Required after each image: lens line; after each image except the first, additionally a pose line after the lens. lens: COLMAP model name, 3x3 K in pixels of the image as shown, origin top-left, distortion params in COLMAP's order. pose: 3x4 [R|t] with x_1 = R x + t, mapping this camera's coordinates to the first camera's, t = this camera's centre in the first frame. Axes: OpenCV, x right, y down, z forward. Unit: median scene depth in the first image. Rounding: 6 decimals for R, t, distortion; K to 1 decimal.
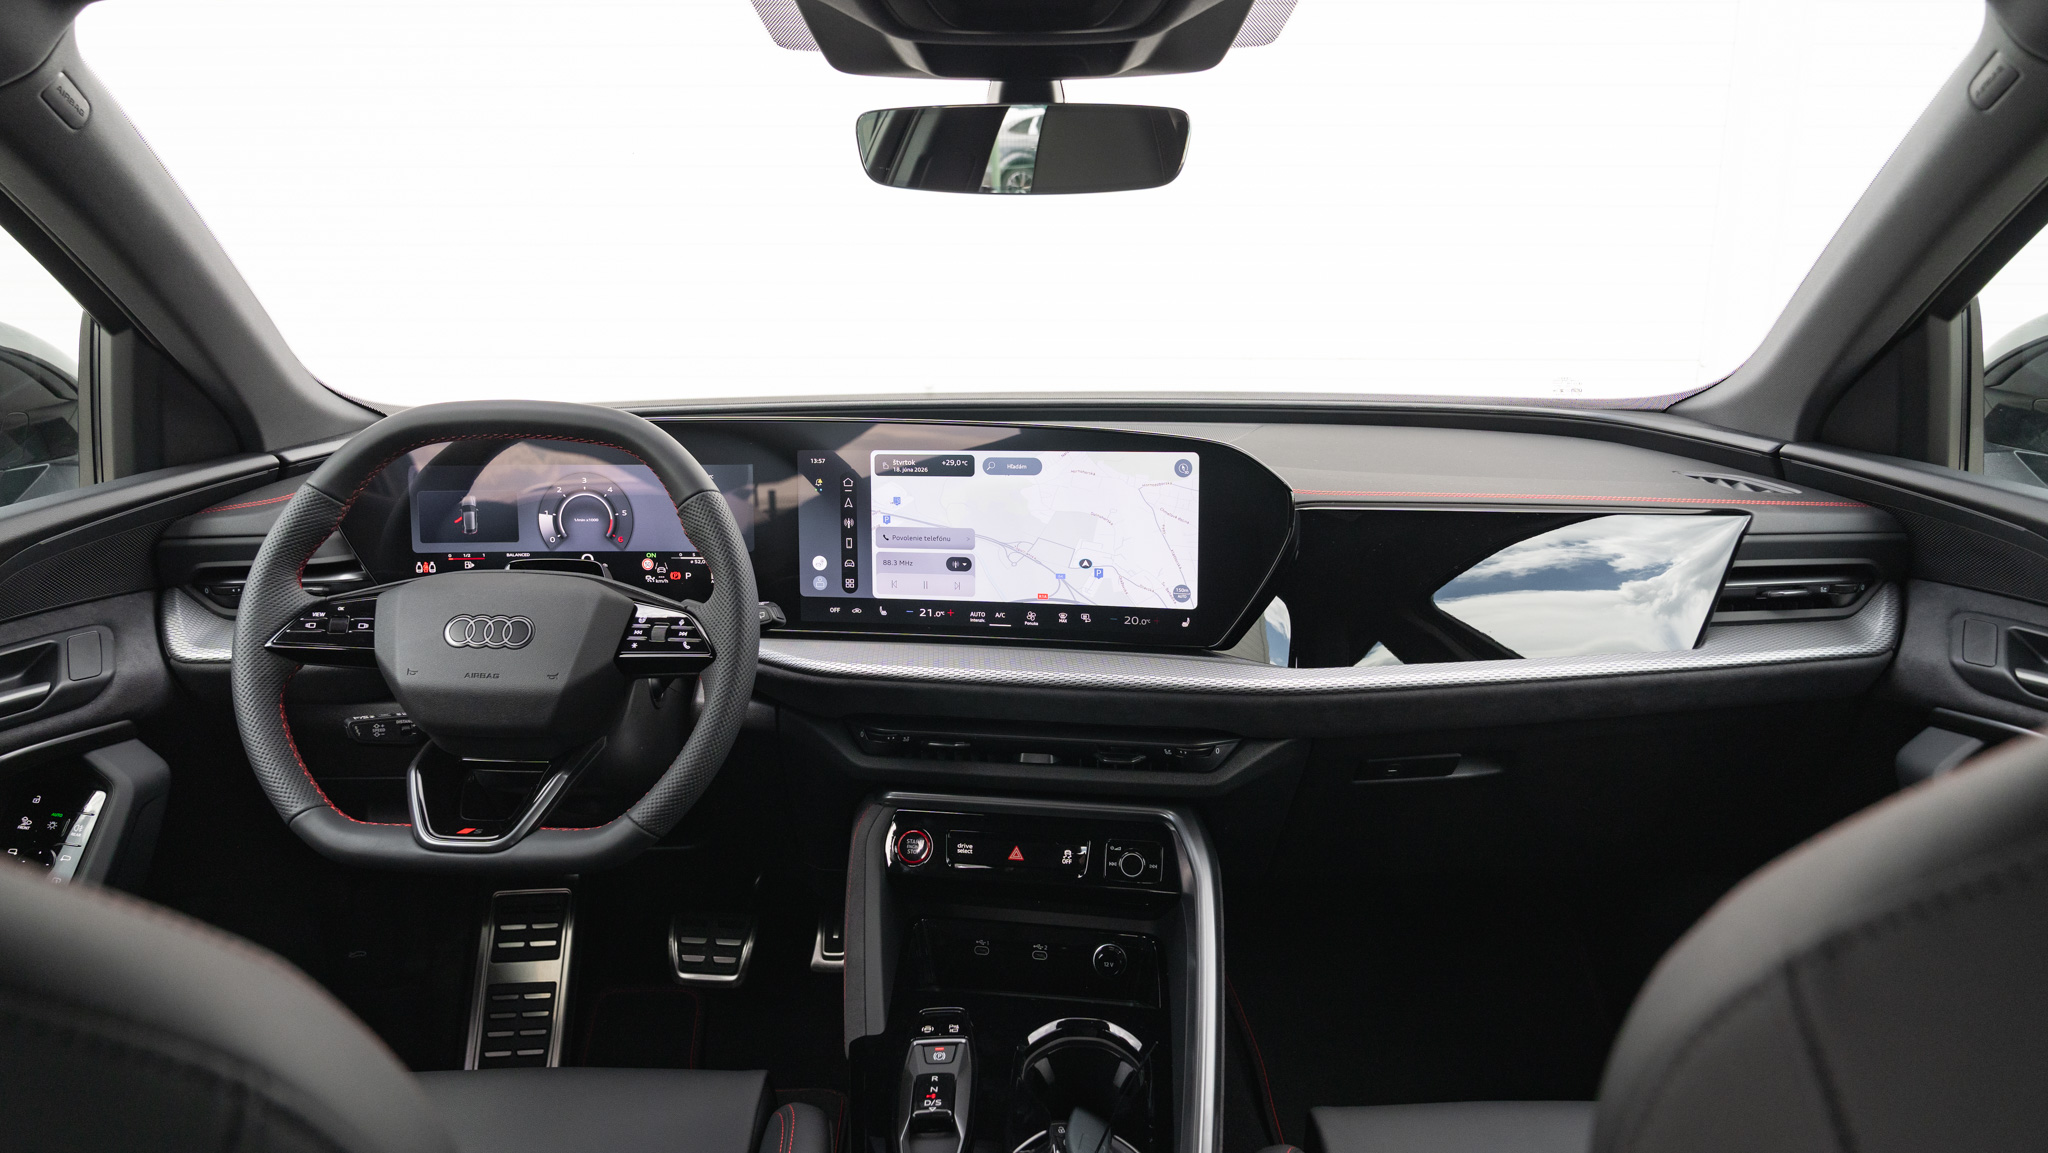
lens RADIAL K [[1375.9, 0, 1016.4], [0, 1375.9, 573.3], [0, 0, 1]] dist [-0.010715, 0.003048]
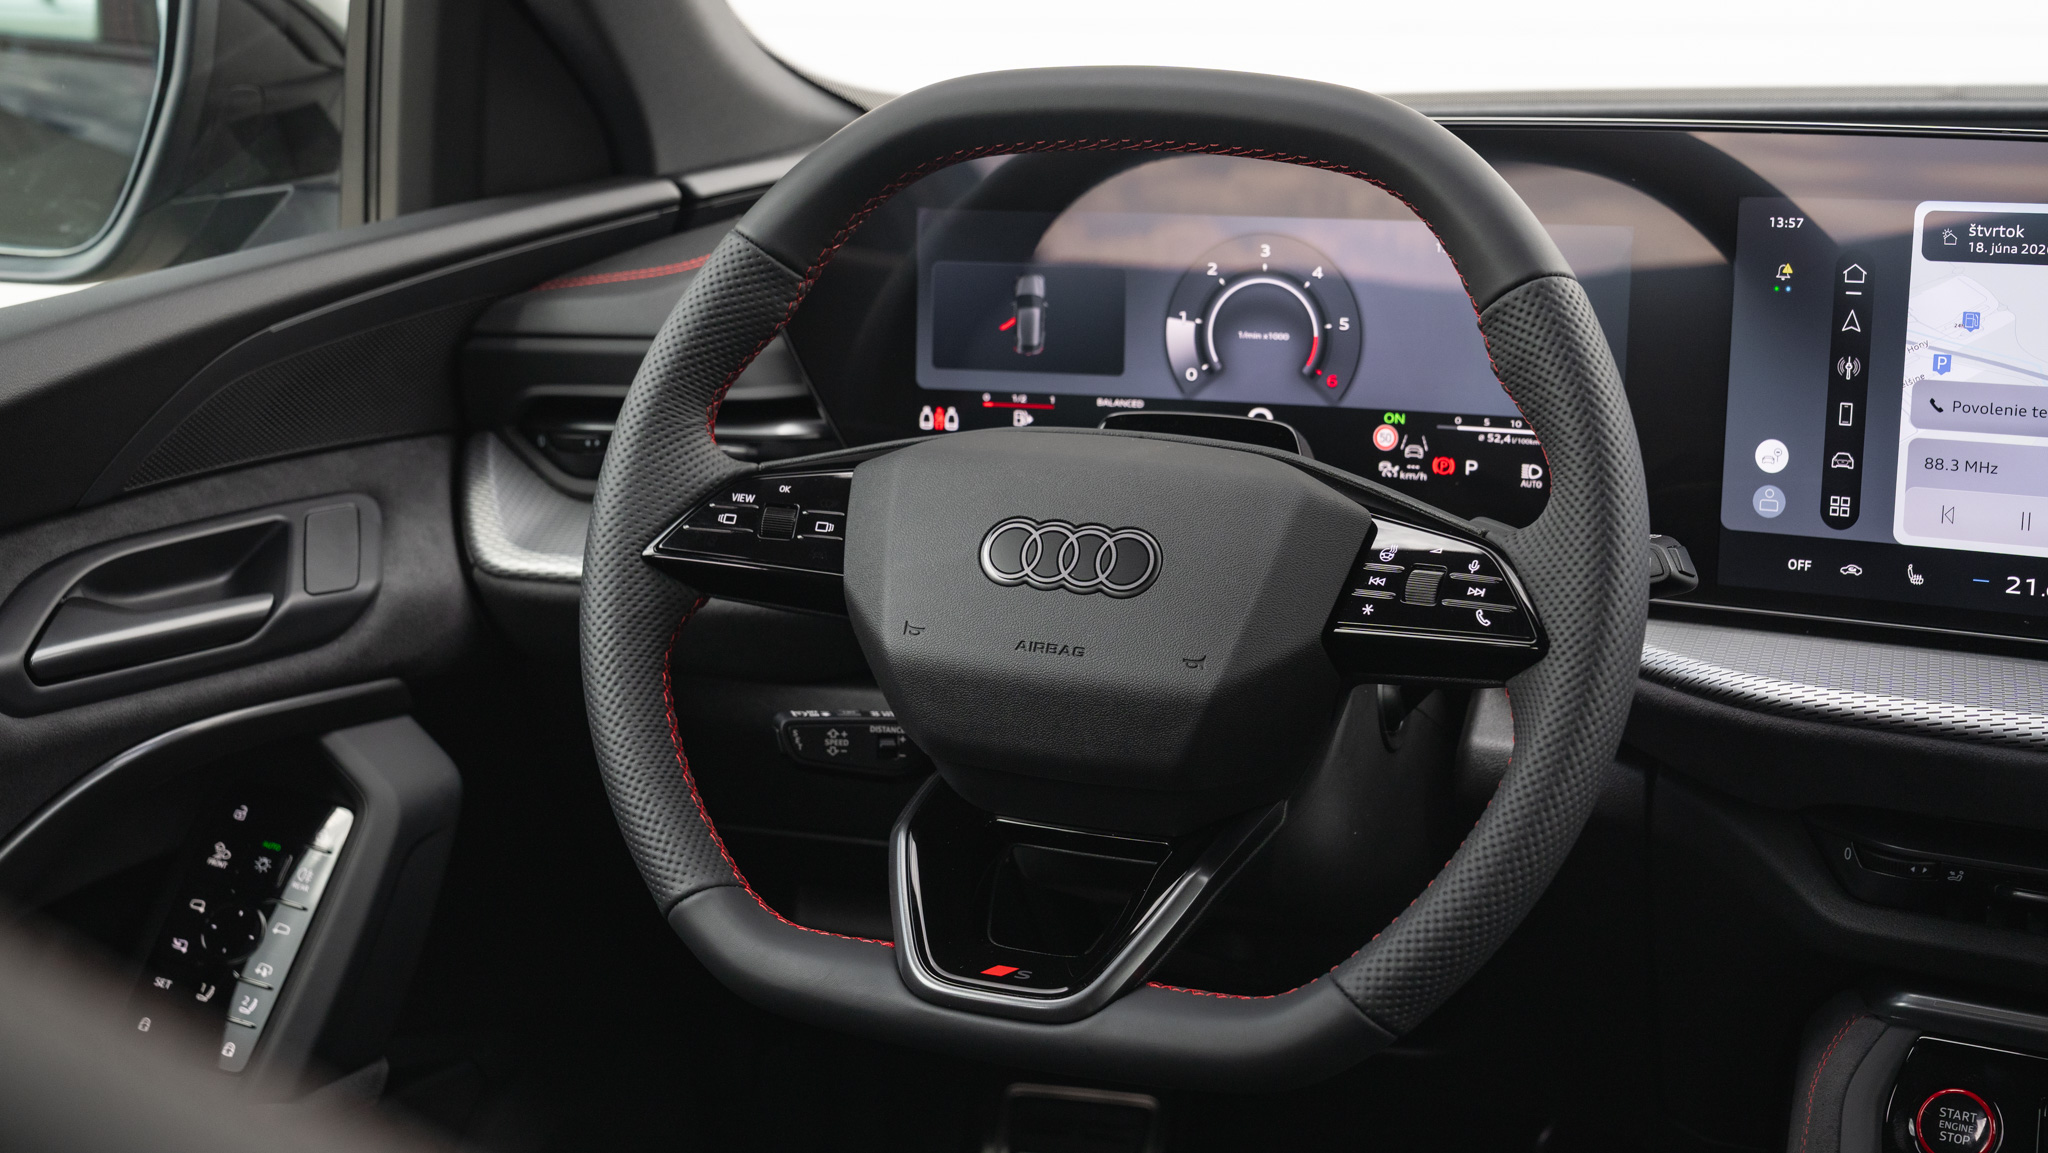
lens RADIAL K [[2790.4, 0, 1024.7], [0, 2790.4, 584.9], [0, 0, 1]] dist [0.001611, 0.058010]
pose [[0.935848, 0.073543, -0.344646, -0.058375], [-0.061976, 0.997086, 0.044476, 0.009084], [0.346912, -0.020263, 0.937679, 0.083569]]
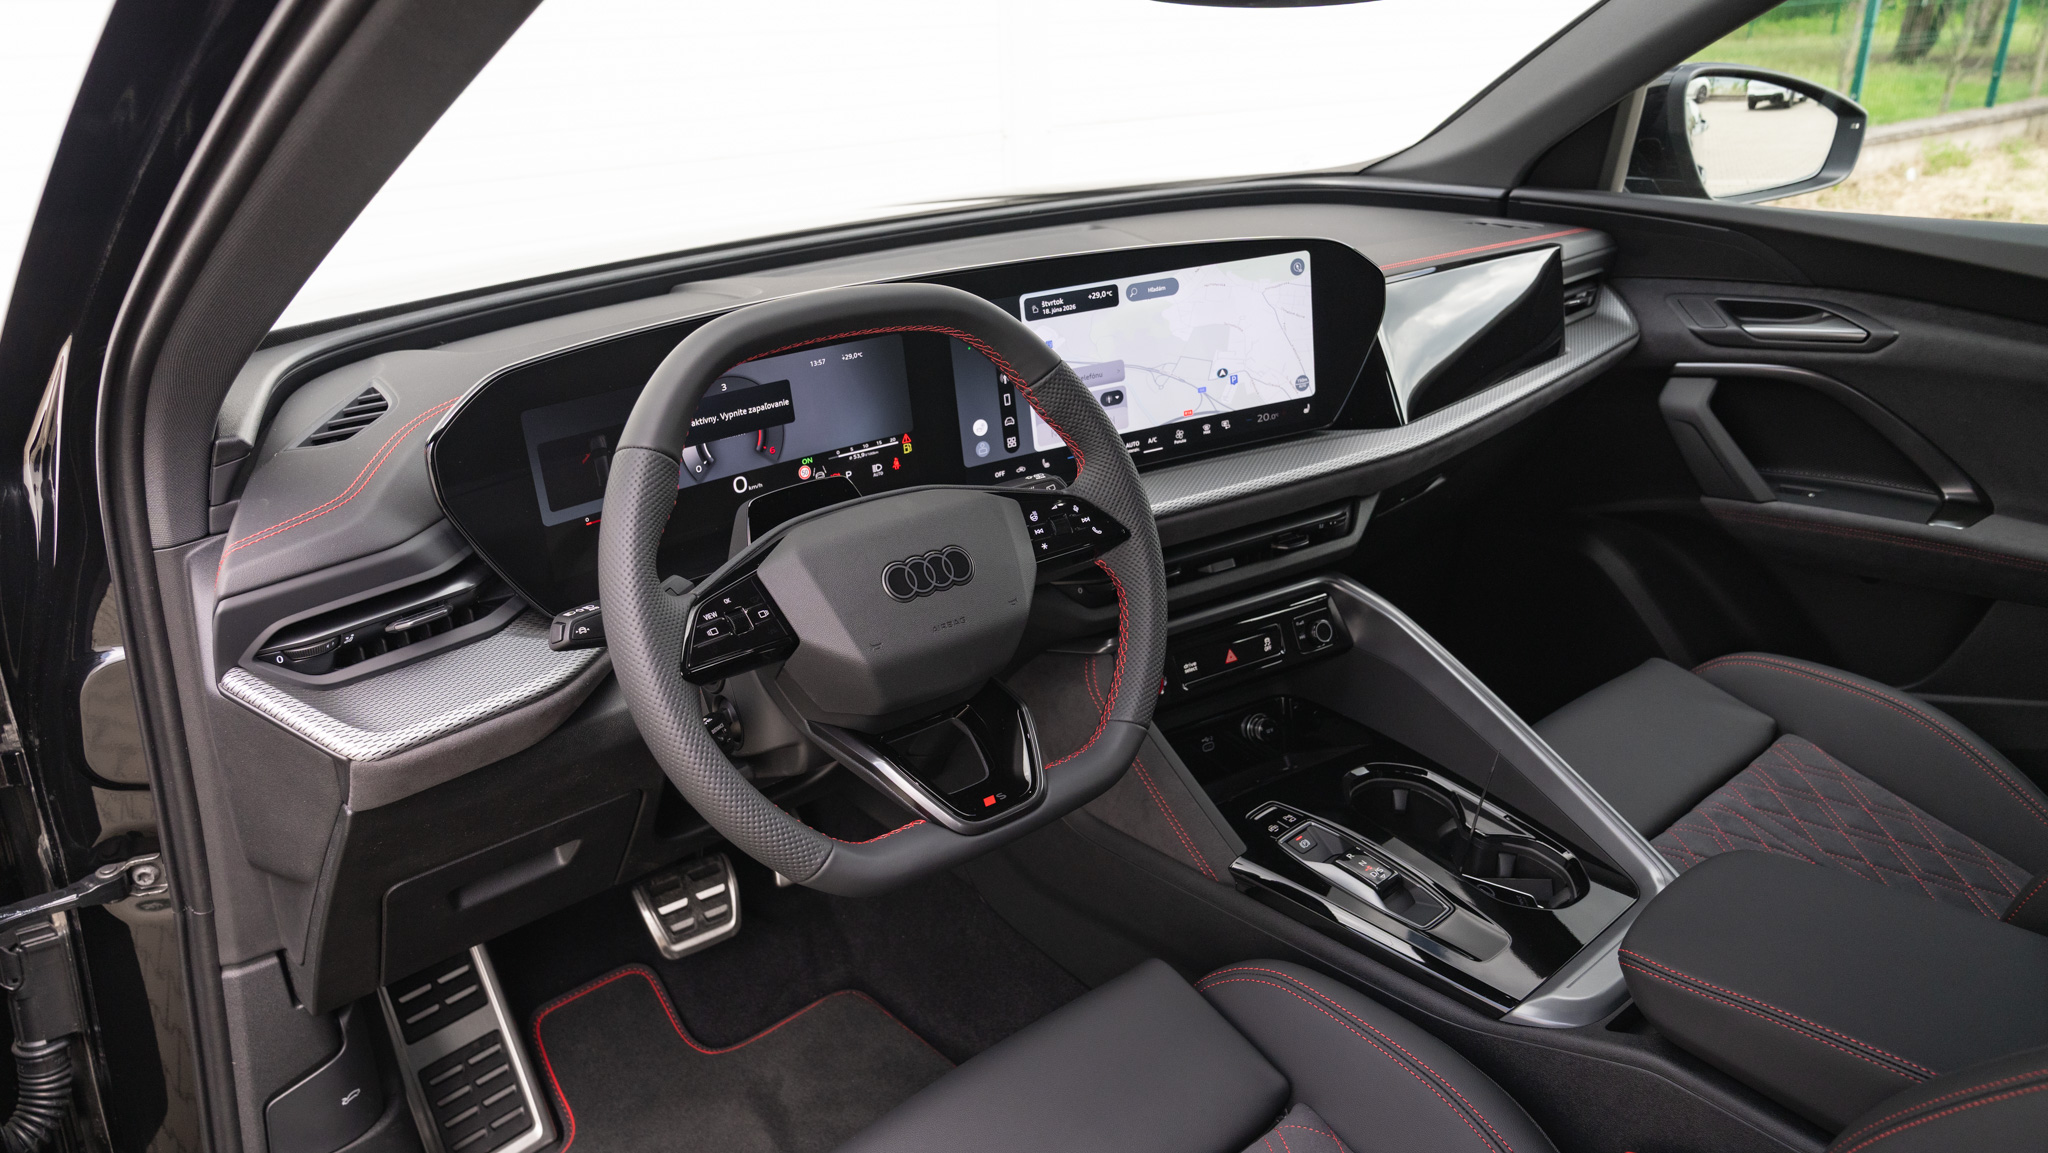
lens RADIAL K [[1374.2, 0, 1024.0], [0, 1374.2, 576.5], [0, 0, 1]] dist [-0.026881, 0.032051]
pose [[0.760358, -0.268816, 0.591264, -0.716731], [0.176871, 0.961625, 0.209746, -0.102961], [-0.624958, -0.054904, 0.778725, 0.276146]]
